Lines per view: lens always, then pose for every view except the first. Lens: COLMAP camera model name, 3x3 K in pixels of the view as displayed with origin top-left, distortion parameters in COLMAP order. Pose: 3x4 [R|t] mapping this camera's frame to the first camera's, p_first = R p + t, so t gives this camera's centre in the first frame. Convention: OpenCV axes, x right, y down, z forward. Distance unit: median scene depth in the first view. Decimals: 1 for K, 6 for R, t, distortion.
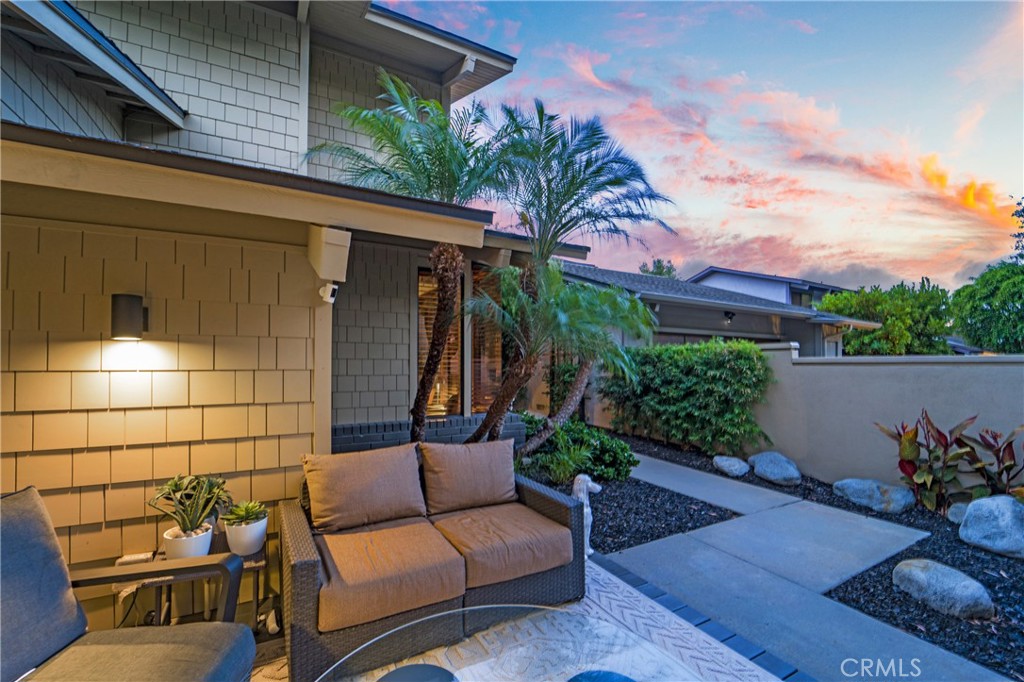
lens RADIAL K [[425.7, 0, 510.8], [0, 425.7, 361.8], [0, 0, 1]] dist [-0.001353, -0.000147]
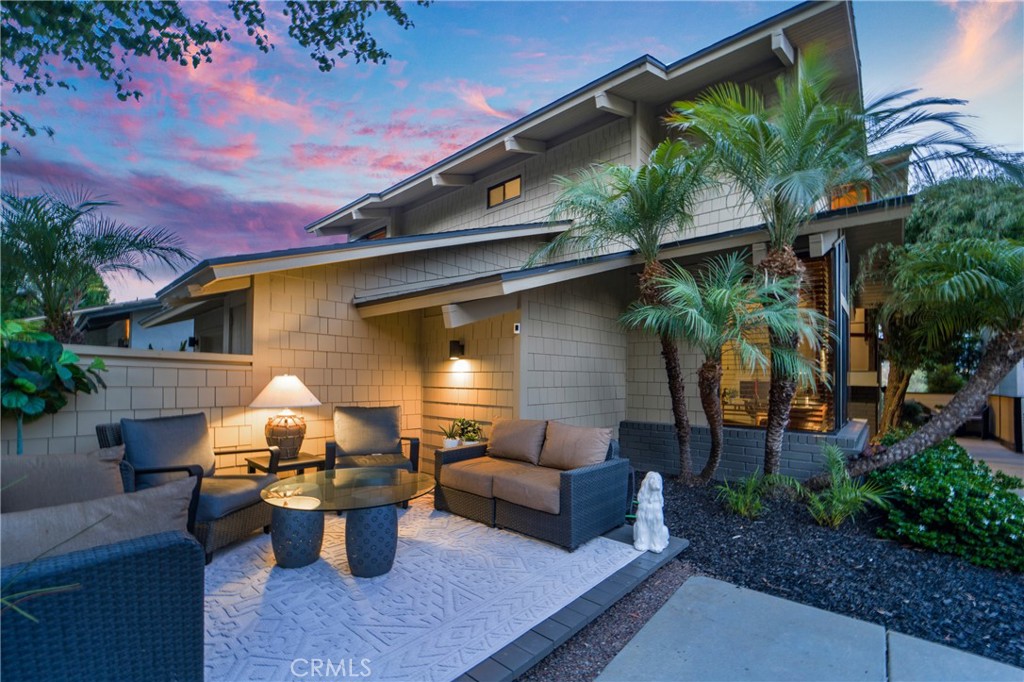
lens RADIAL K [[425.7, 0, 510.8], [0, 425.7, 361.8], [0, 0, 1]] dist [-0.001353, -0.000147]
pose [[0.340464, -0.039668, -0.939421, 1.377296], [0.000496, 0.999117, -0.042009, 0.060598], [0.940258, 0.013836, 0.340183, 0.436758]]
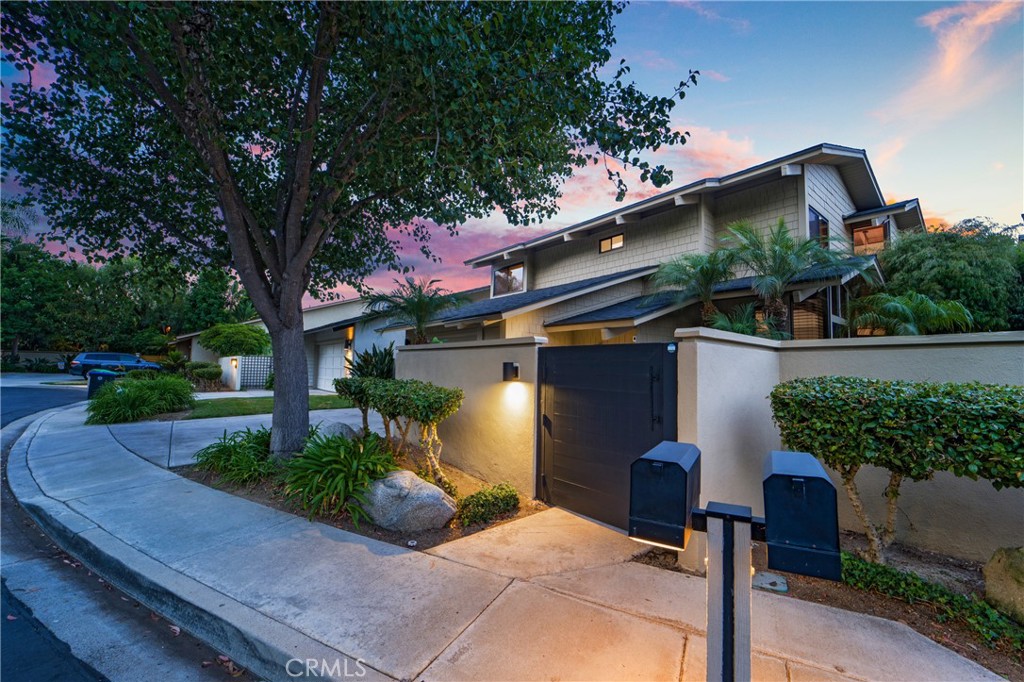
lens RADIAL K [[425.7, 0, 510.8], [0, 425.7, 361.8], [0, 0, 1]] dist [-0.001353, -0.000147]
pose [[0.201921, -0.012895, -0.979317, 3.037738], [-0.006874, 0.999870, -0.014583, 0.094068], [0.979378, 0.009677, 0.201806, -0.706599]]
